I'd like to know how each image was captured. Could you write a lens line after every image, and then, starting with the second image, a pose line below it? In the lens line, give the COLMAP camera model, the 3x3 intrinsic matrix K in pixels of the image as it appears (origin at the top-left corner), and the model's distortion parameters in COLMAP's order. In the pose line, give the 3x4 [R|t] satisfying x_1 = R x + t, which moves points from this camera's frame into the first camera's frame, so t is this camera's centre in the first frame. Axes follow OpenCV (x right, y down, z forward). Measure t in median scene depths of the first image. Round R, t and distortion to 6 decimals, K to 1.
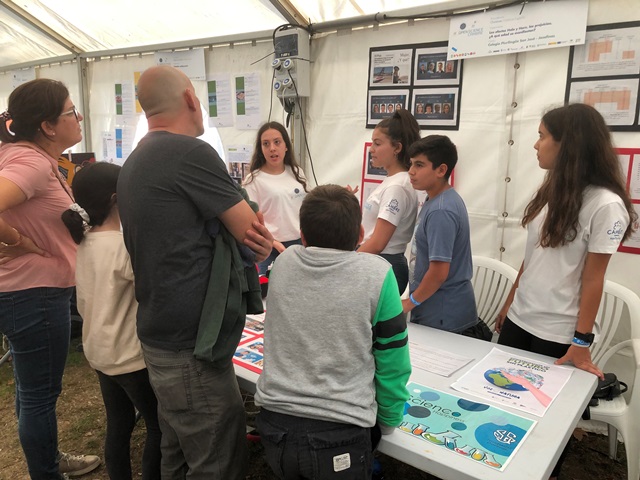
lens RADIAL K [[521.7, 0, 324.8], [0, 521.7, 265.2], [0, 0, 1]] dist [0.020785, -0.013603]
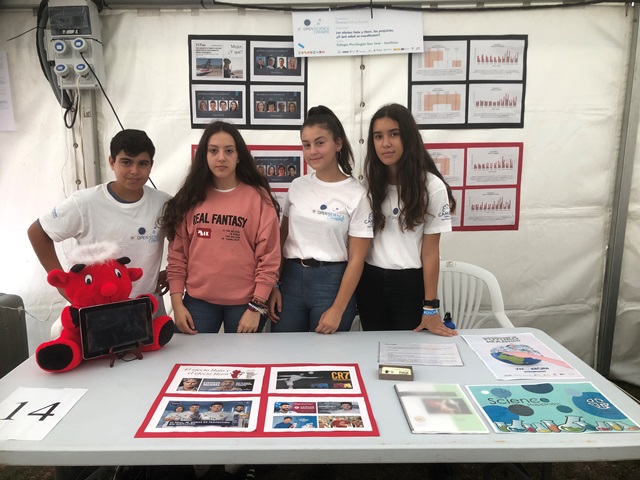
lens RADIAL K [[521.7, 0, 324.8], [0, 521.7, 265.2], [0, 0, 1]] dist [0.020785, -0.013603]
pose [[0.768837, -0.176048, 0.614733, -0.368105], [0.170847, 0.982960, 0.067825, -0.069495], [-0.616198, 0.052878, 0.785814, 0.226250]]
